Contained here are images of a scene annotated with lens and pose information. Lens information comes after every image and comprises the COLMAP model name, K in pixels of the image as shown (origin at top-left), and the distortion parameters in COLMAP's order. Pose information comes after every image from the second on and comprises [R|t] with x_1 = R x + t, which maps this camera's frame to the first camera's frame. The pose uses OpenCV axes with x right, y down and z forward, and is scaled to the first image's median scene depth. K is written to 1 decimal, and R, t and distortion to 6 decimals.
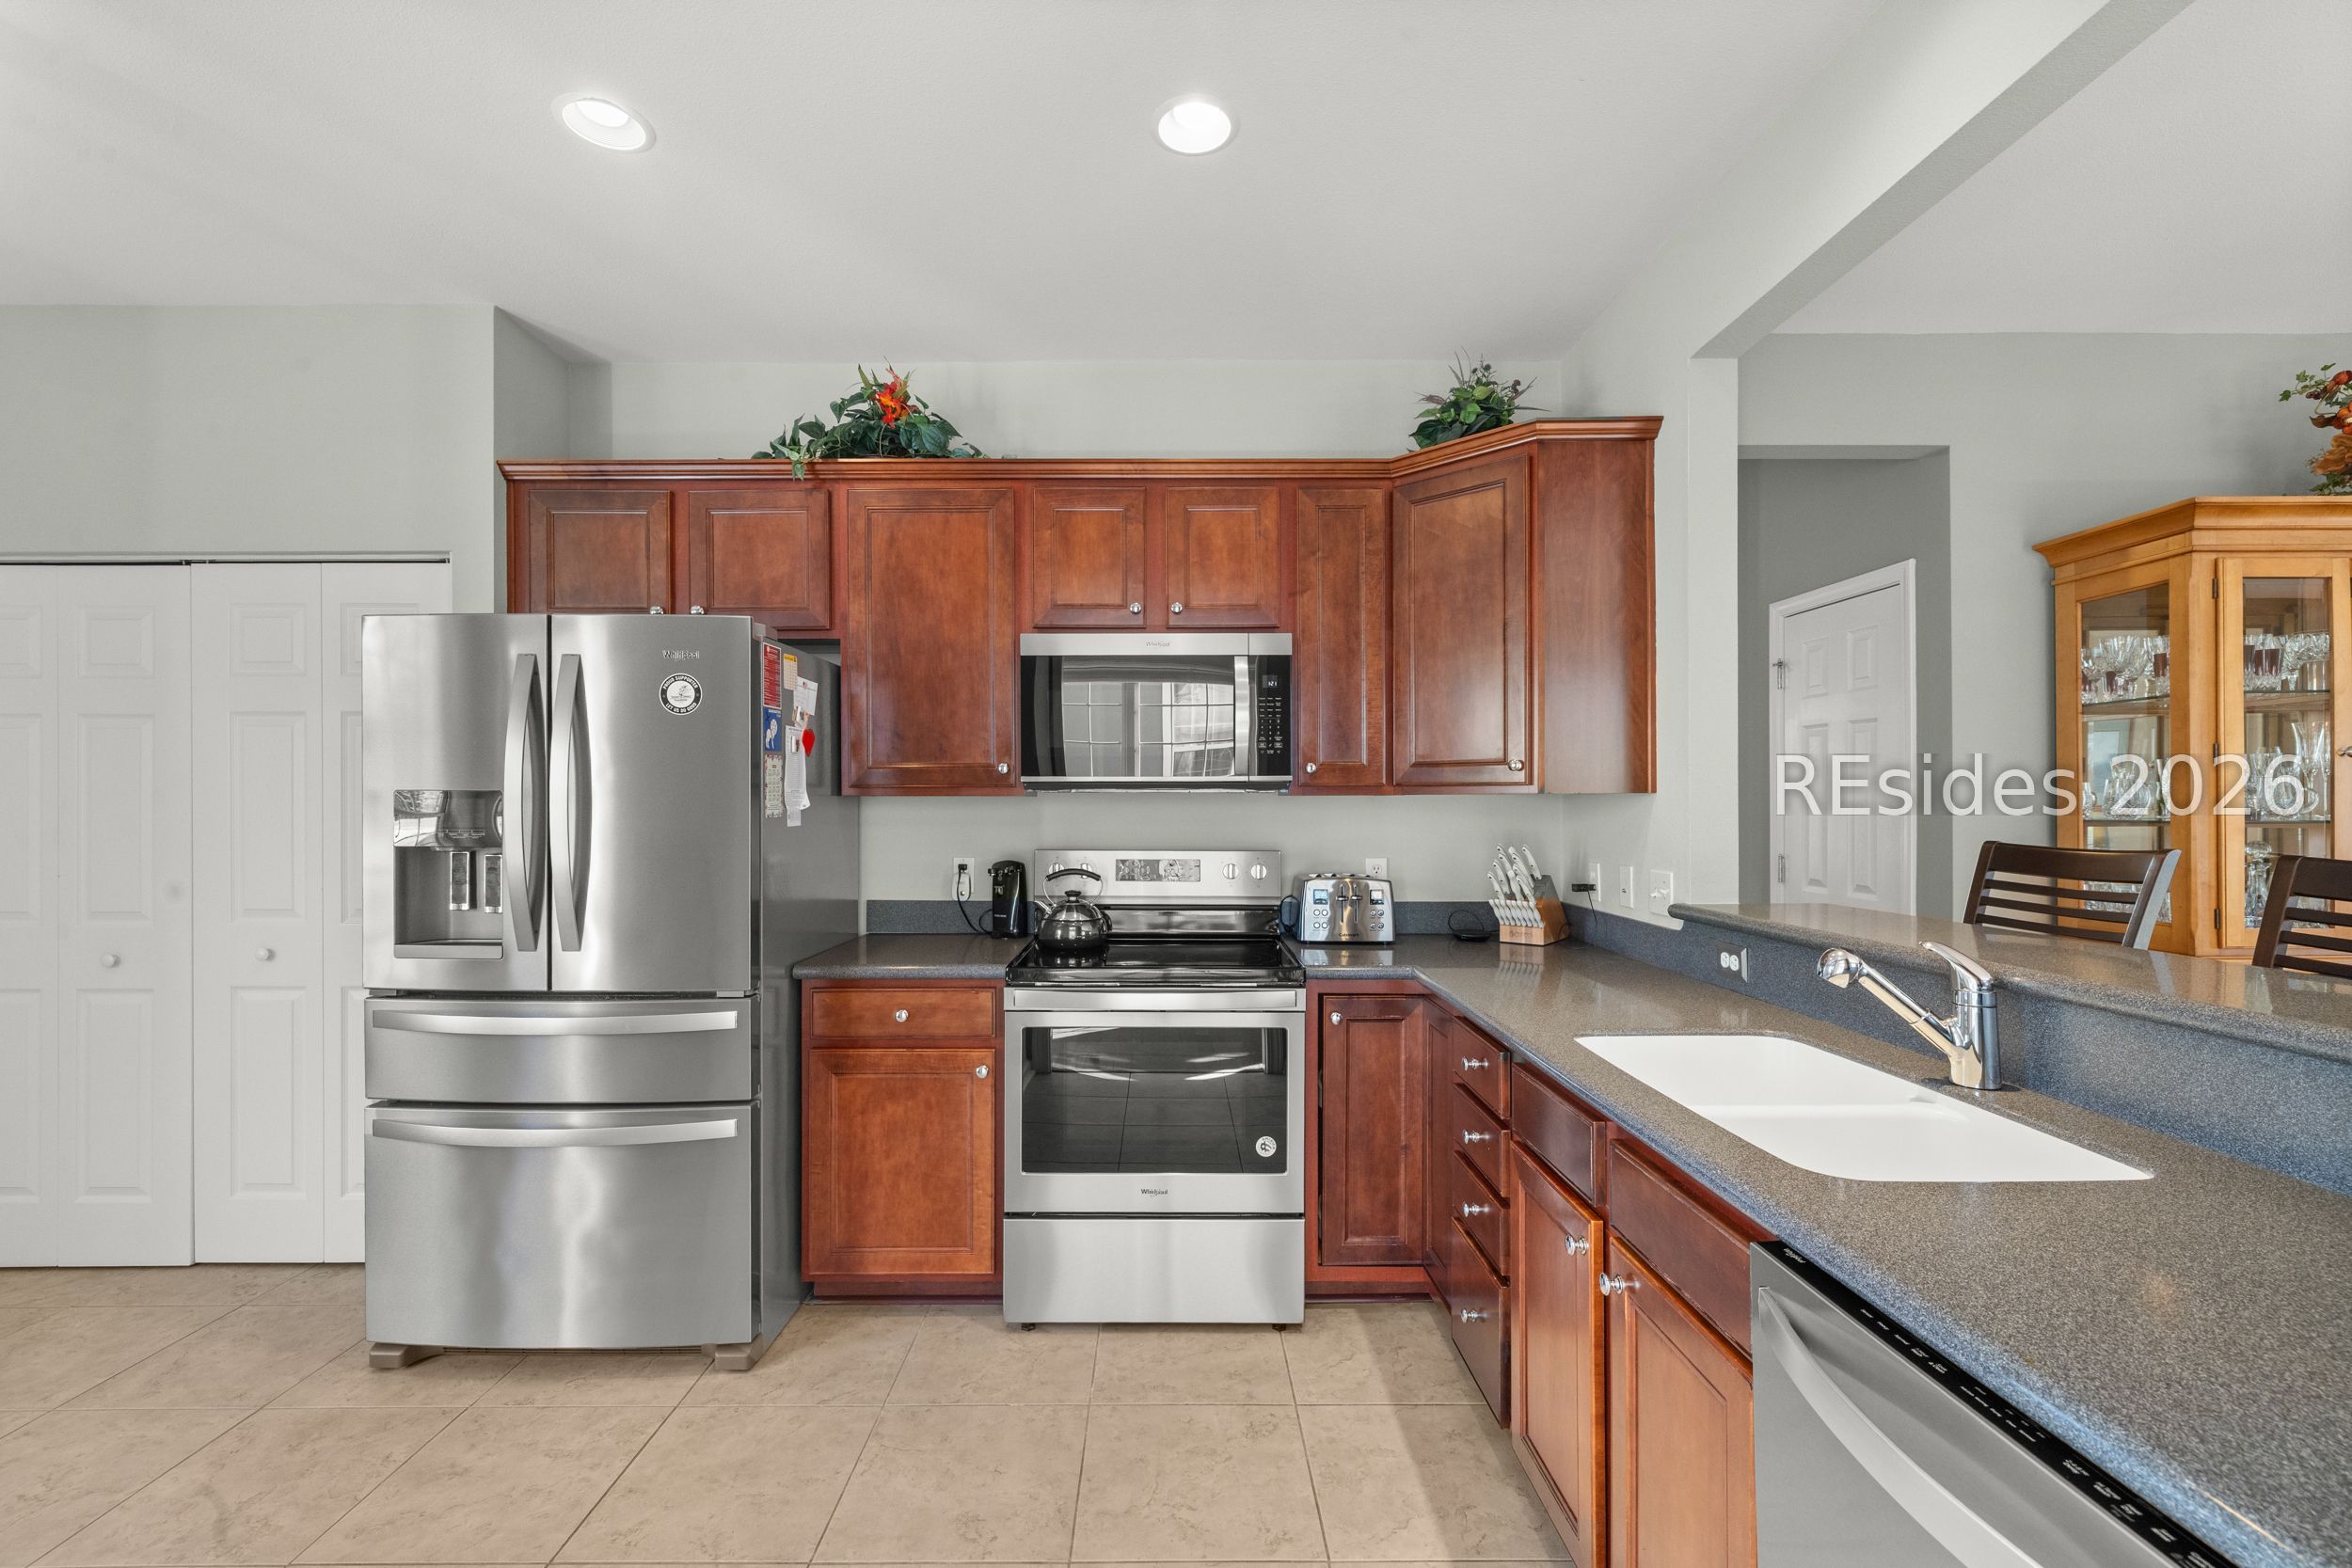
lens RADIAL K [[1007.3, 0, 1172.7], [0, 1007.3, 806.0], [0, 0, 1]] dist [0.001316, 0.000244]
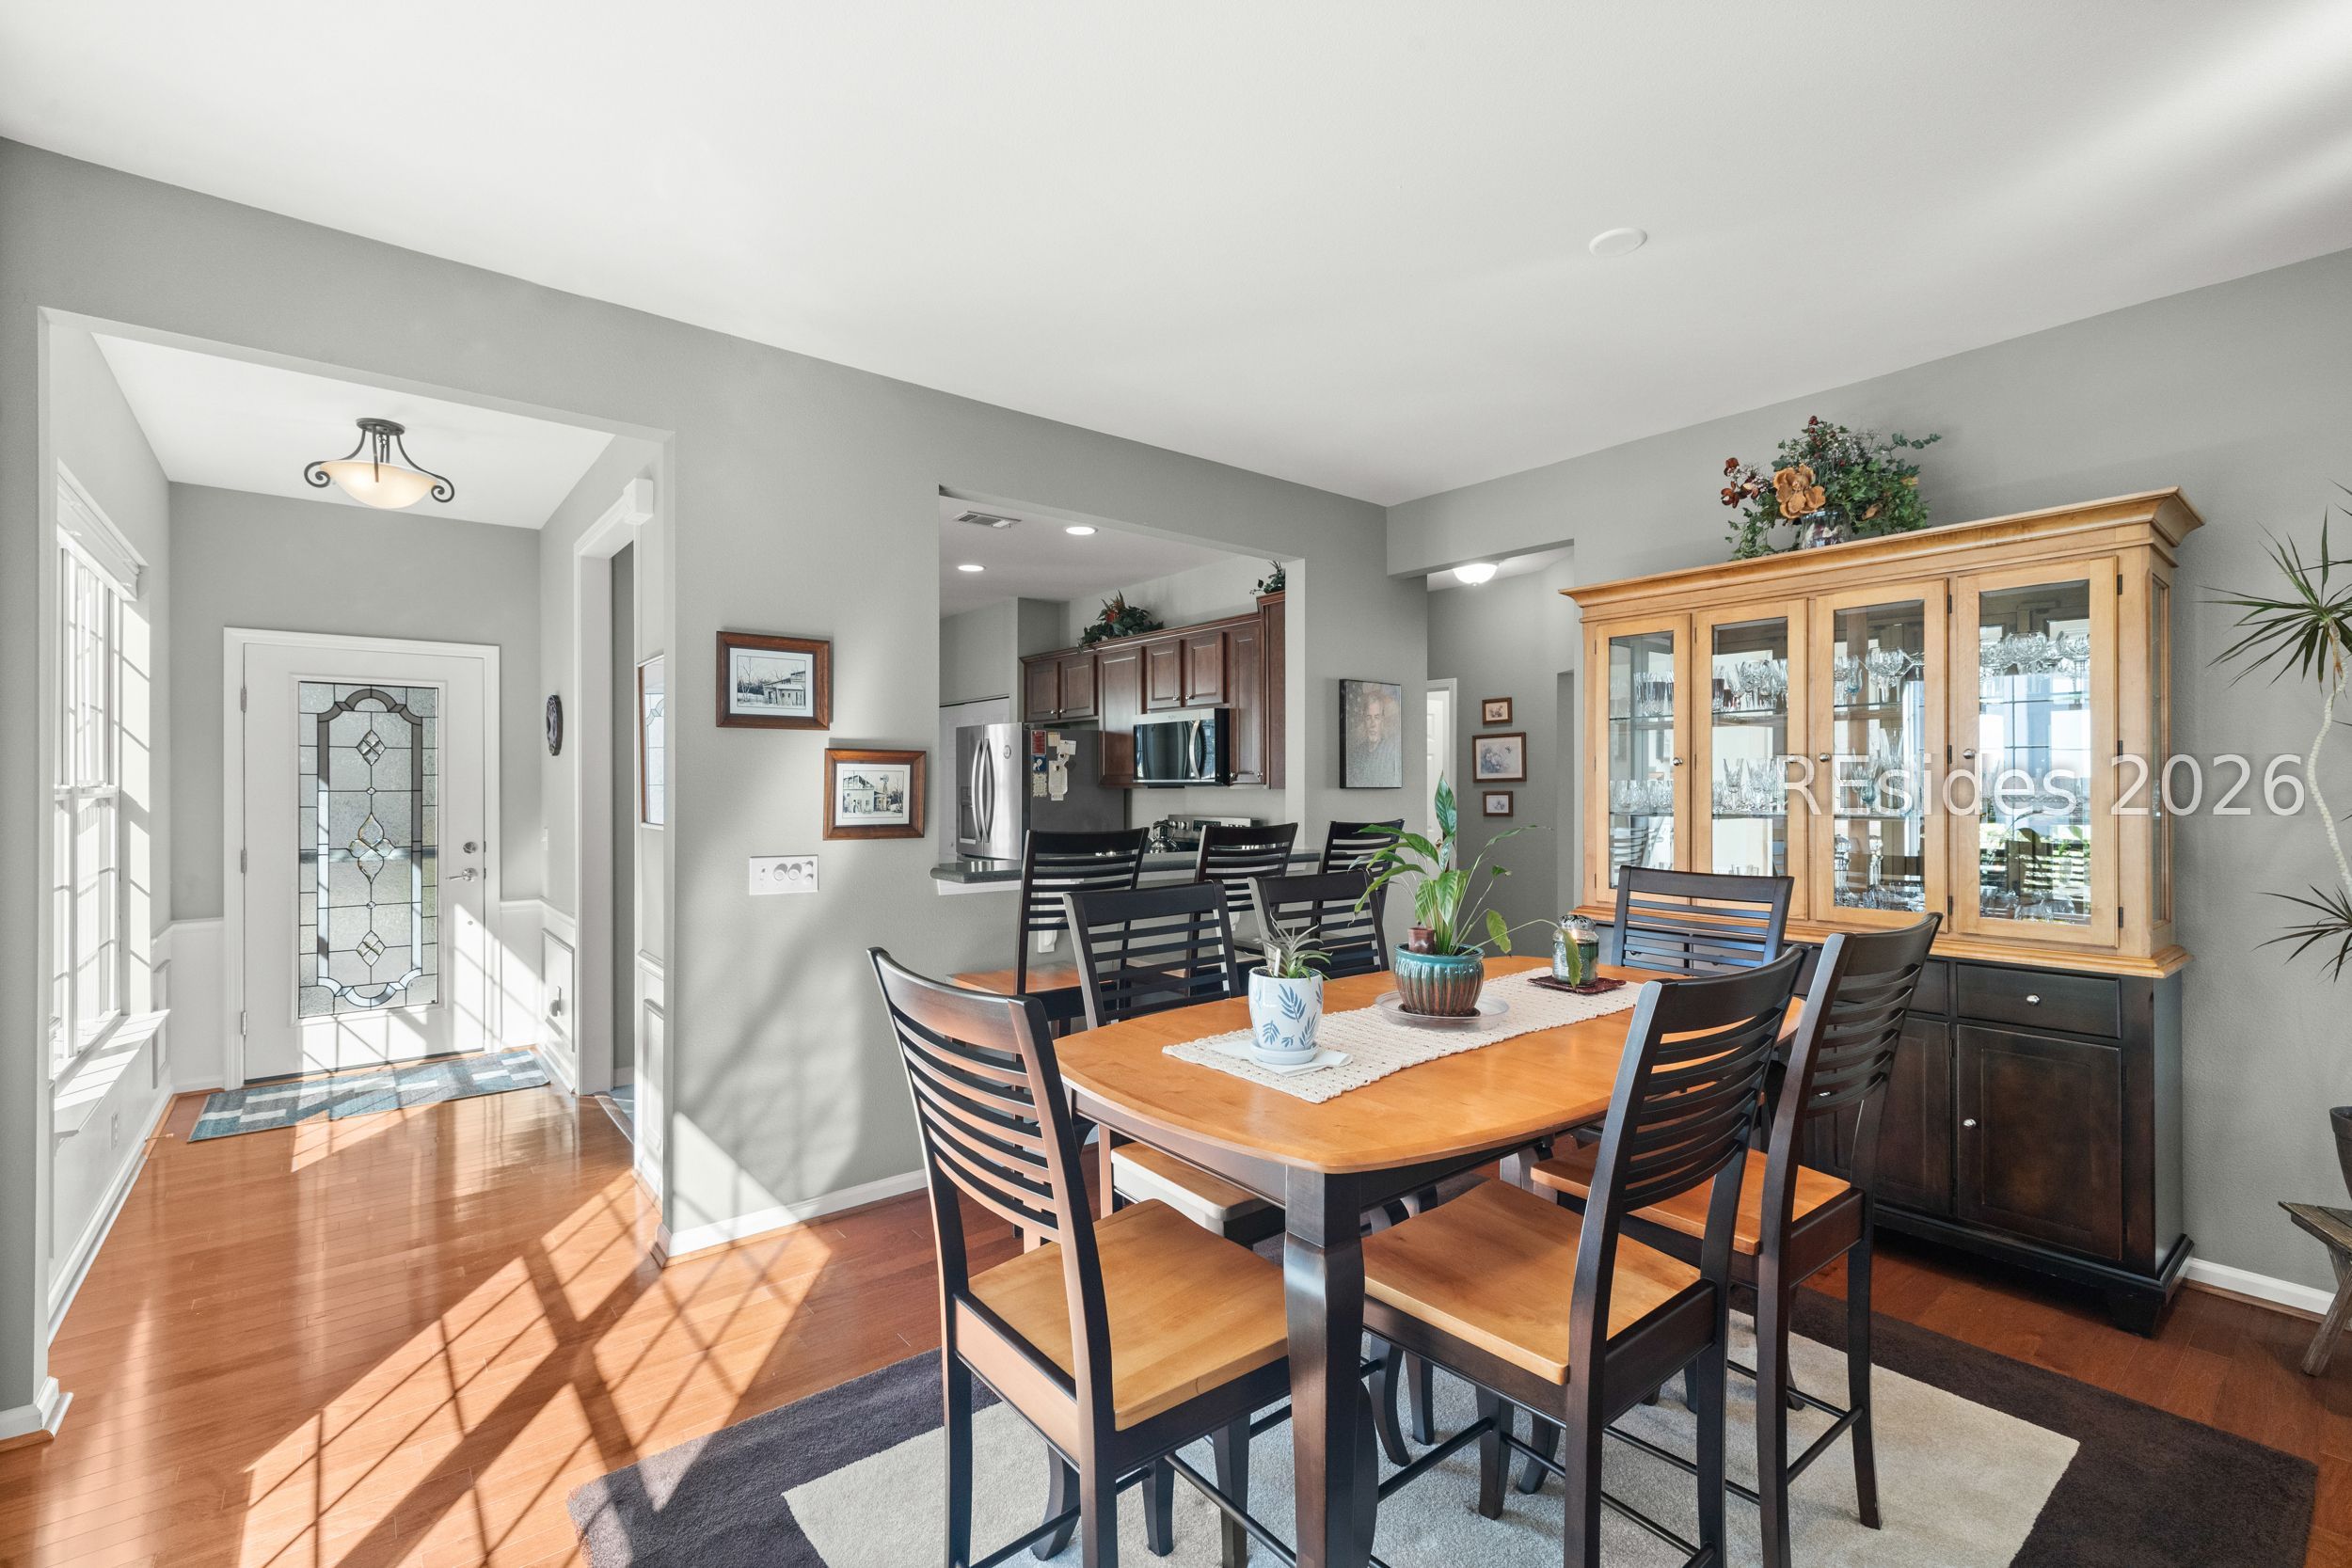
lens RADIAL K [[1015.9, 0, 1180.8], [0, 1015.9, 789.1], [0, 0, 1]] dist [0.001273, 0.000105]
pose [[0.631090, 0.005849, -0.775687, 1.653080], [0.000062, 0.999971, 0.007591, -0.025037], [0.775709, -0.004839, 0.631072, -0.330637]]
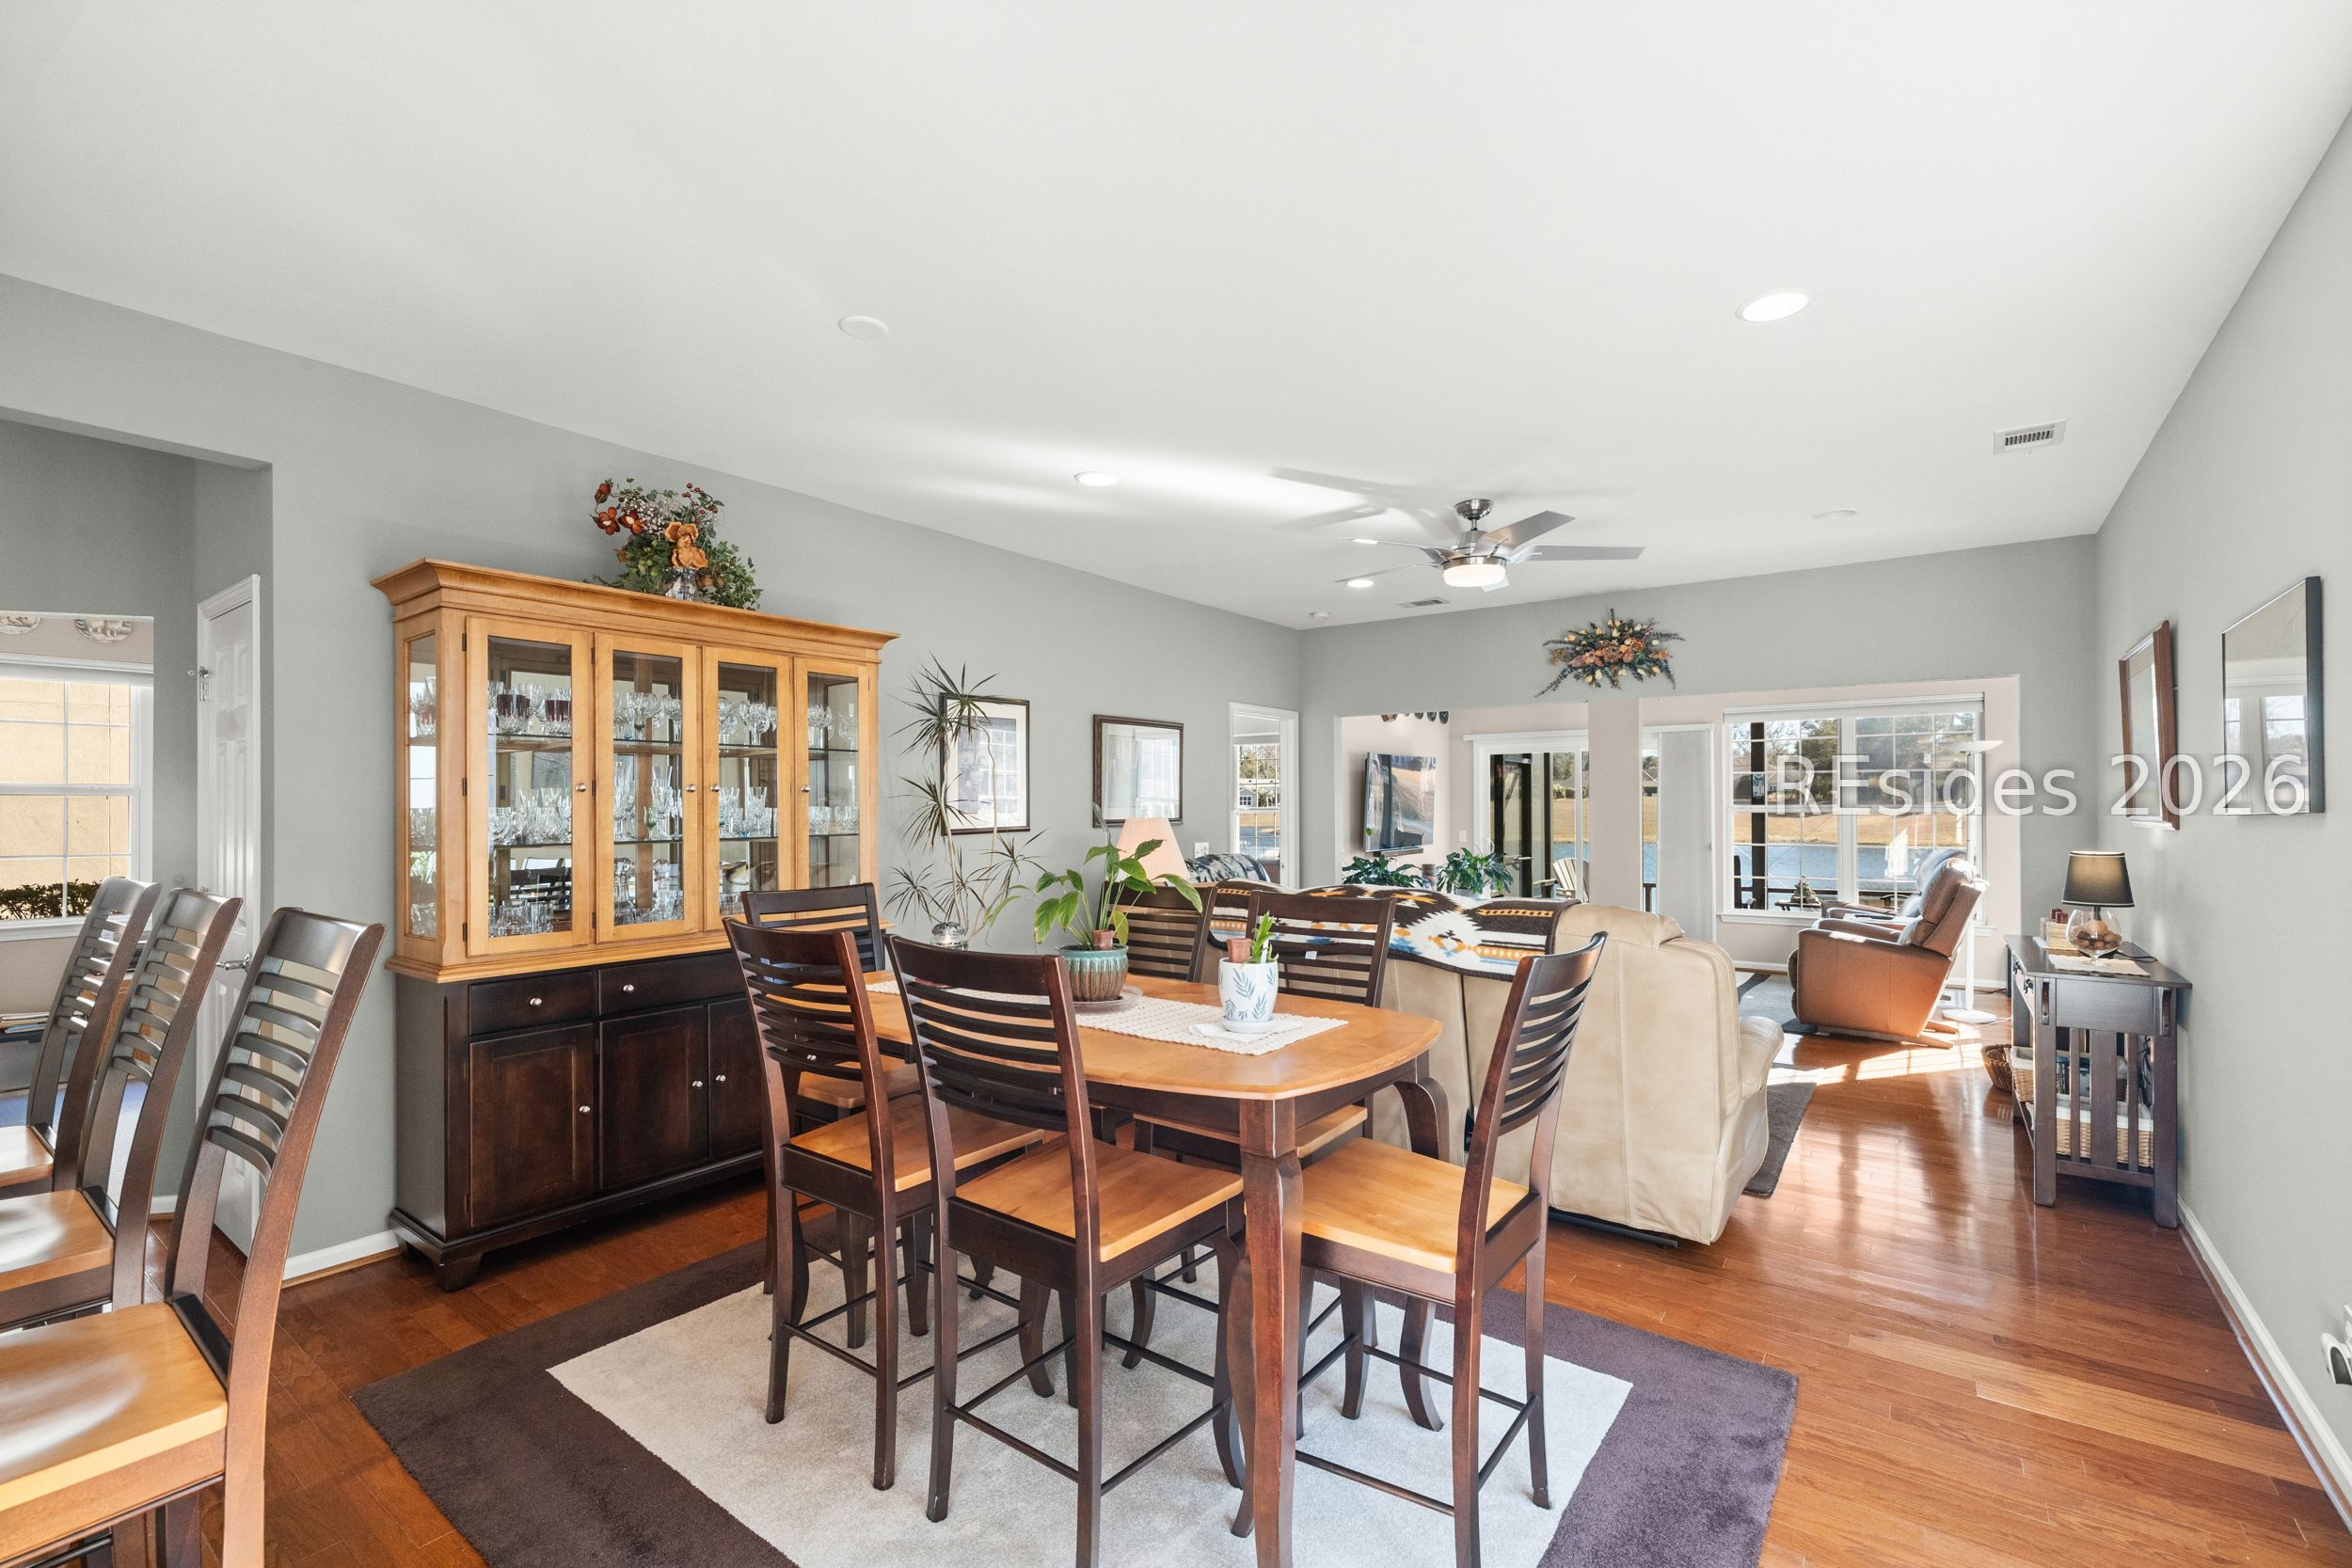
lens RADIAL K [[1015.9, 0, 1180.8], [0, 1015.9, 789.1], [0, 0, 1]] dist [0.001273, 0.000105]
pose [[0.601195, 0.016045, 0.798941, 0.561213], [0.002238, 0.999761, -0.021762, -0.021070], [-0.799099, 0.014871, 0.601015, -0.311392]]
